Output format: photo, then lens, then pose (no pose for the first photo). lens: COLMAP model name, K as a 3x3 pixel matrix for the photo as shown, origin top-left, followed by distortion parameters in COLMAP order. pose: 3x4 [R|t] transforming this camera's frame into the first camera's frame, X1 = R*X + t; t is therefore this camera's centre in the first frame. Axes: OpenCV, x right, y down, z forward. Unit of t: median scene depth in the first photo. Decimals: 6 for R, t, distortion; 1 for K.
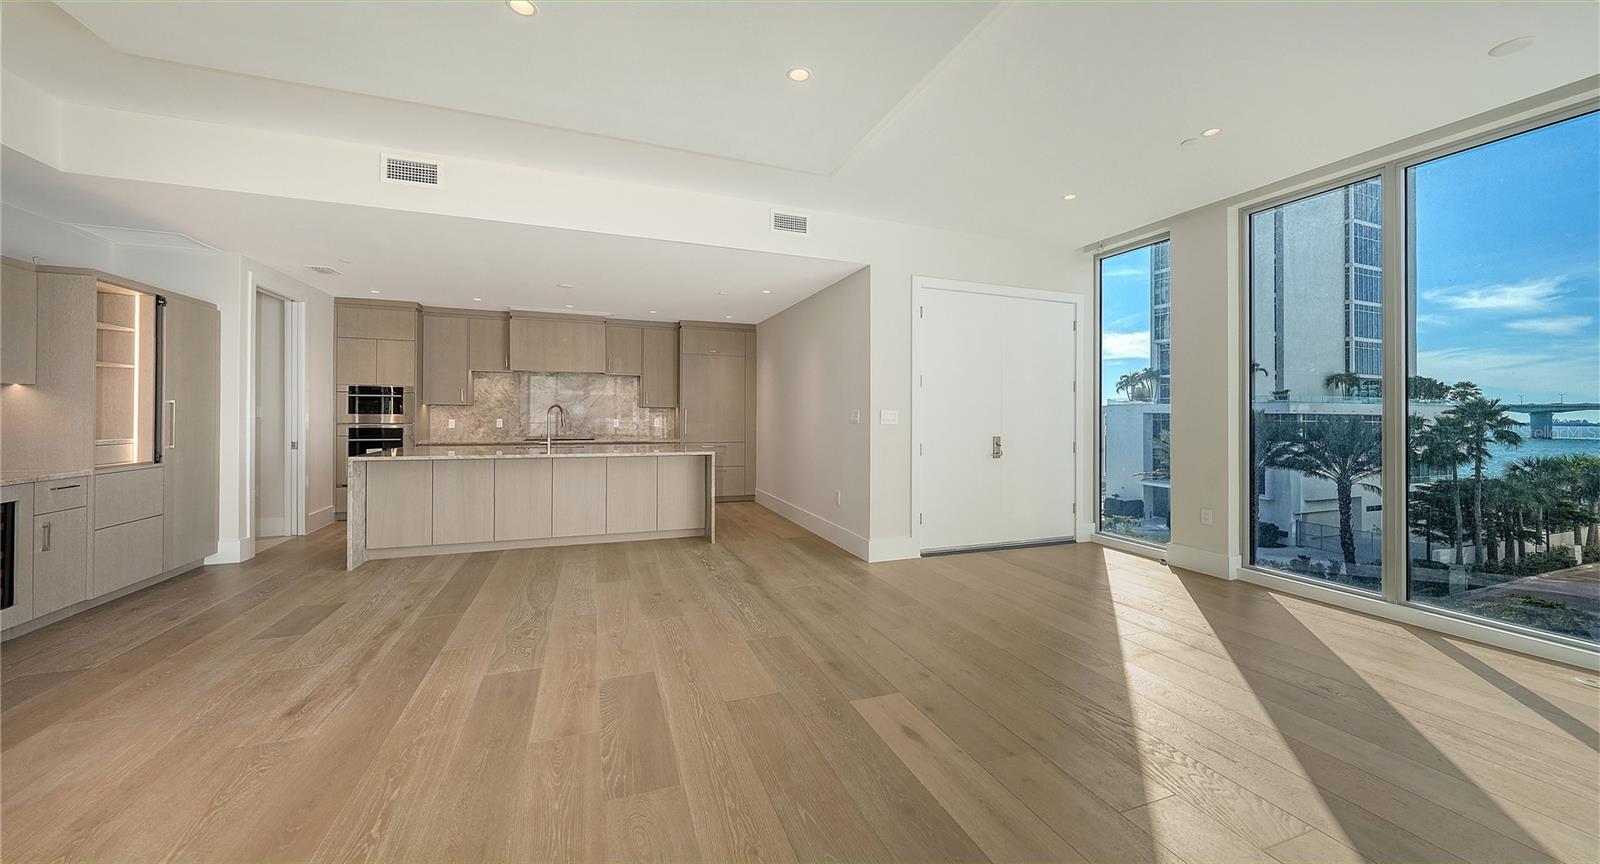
lens RADIAL K [[545.7, 0, 795.5], [0, 545.7, 440.3], [0, 0, 1]] dist [0.008810, -0.000002]
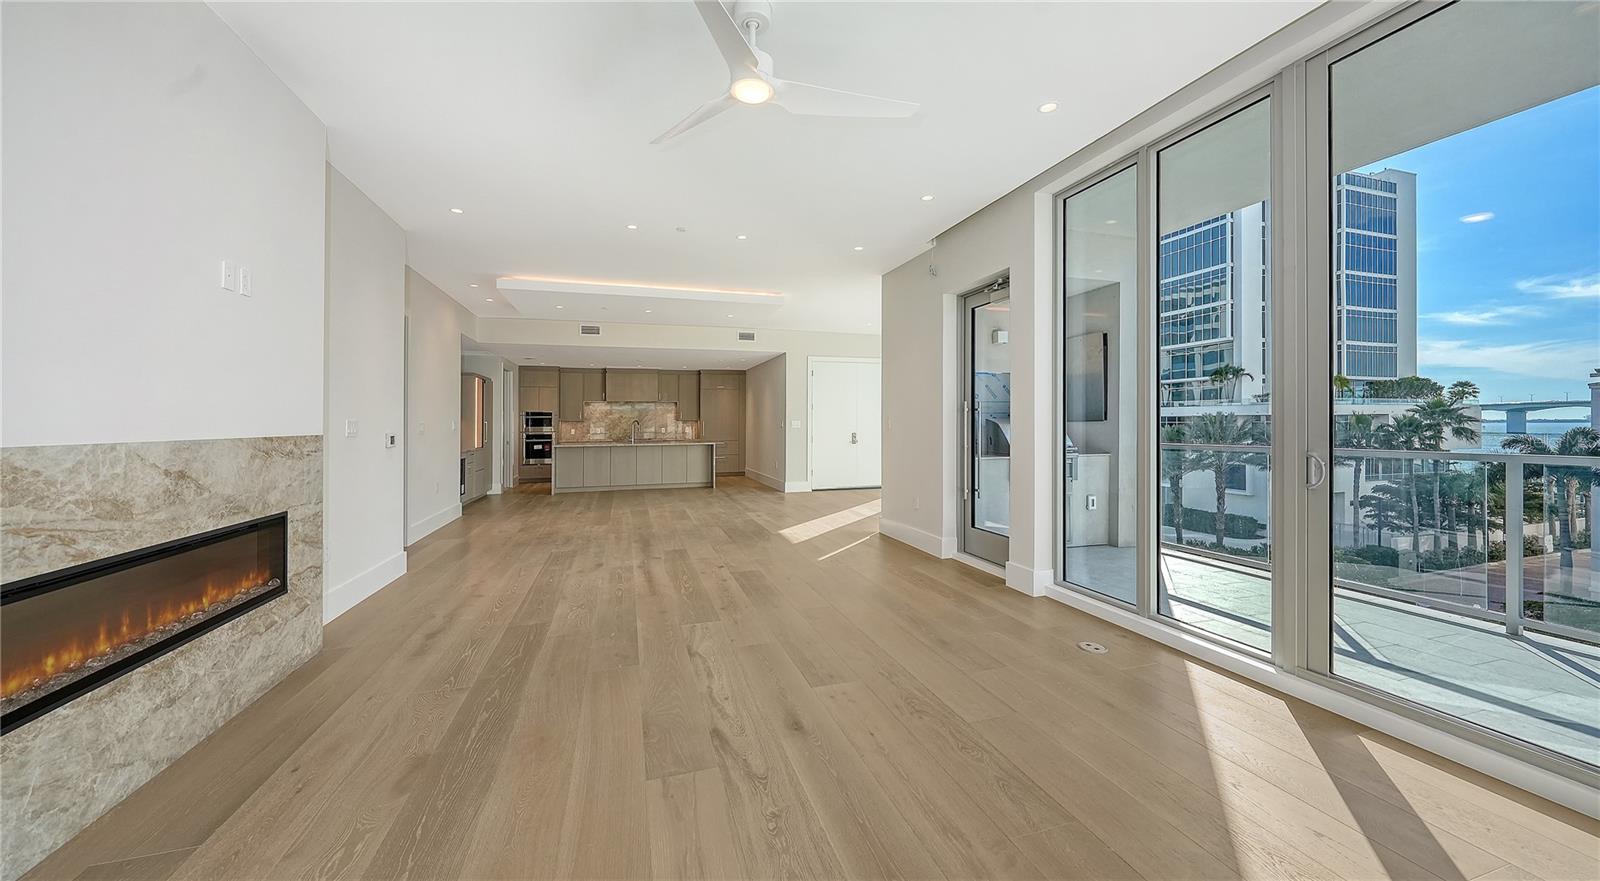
lens RADIAL K [[569.8, 0, 803.4], [0, 569.8, 419.7], [0, 0, 1]] dist [0.001061, 0.000059]
pose [[0.998625, -0.015875, -0.049954, 0.224579], [0.013227, 0.998512, -0.052909, 0.041138], [0.050720, 0.052176, 0.997349, -0.857157]]
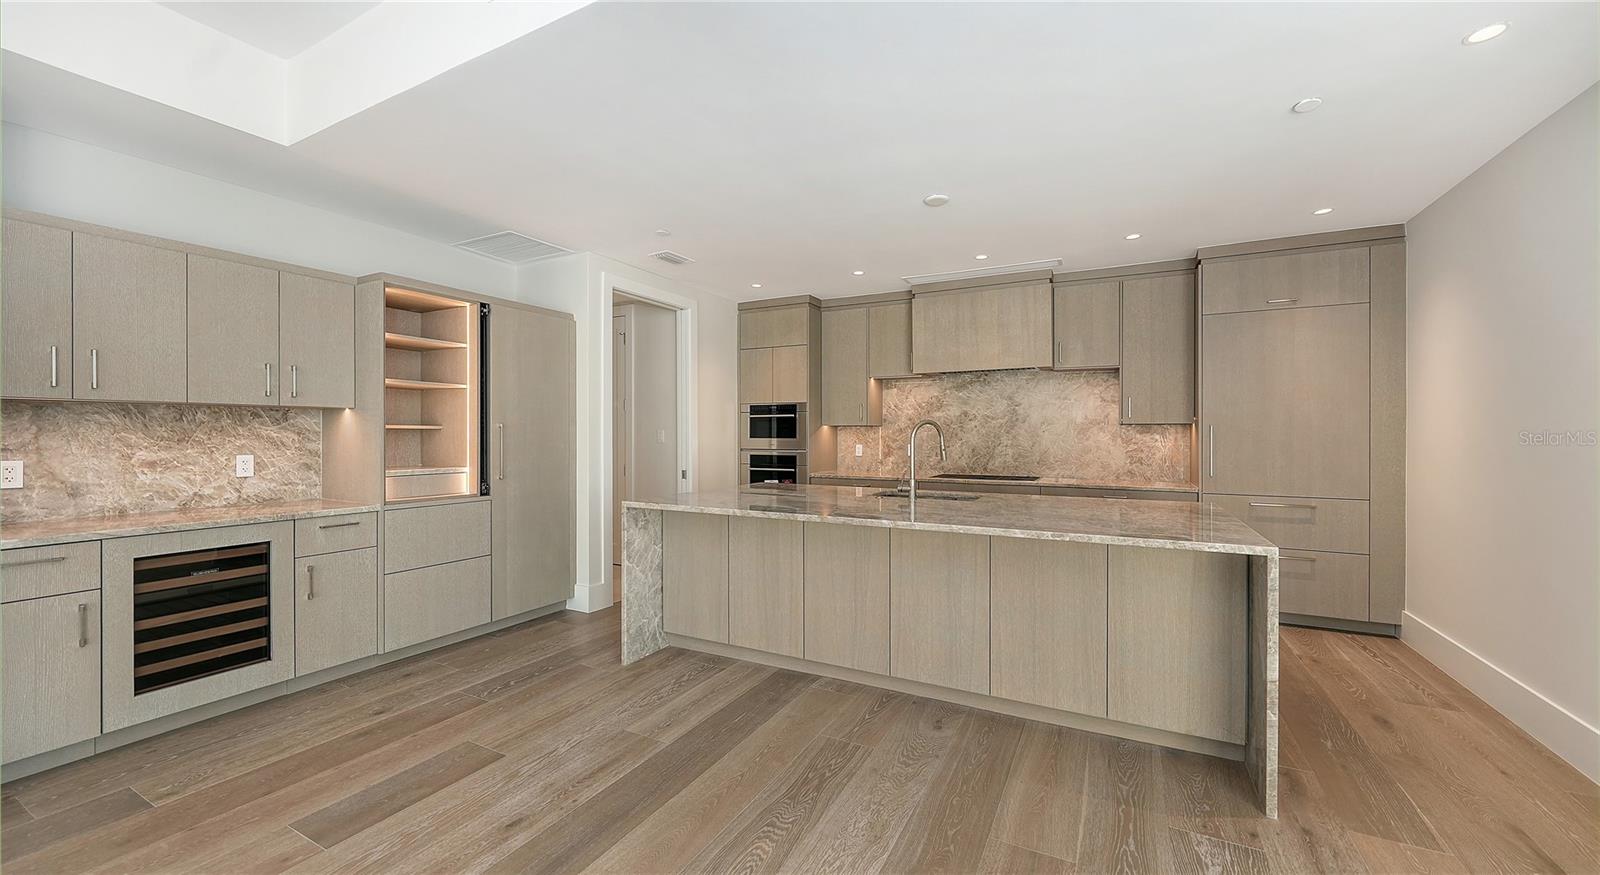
lens RADIAL K [[569.6, 0, 848.4], [0, 569.6, 435.5], [0, 0, 1]] dist [-0.006000, 0.000060]
pose [[0.692663, -0.005571, -0.721240, -0.065137], [-0.030677, 0.998838, -0.037177, -0.022218], [0.720609, 0.047877, 0.691687, 0.462578]]
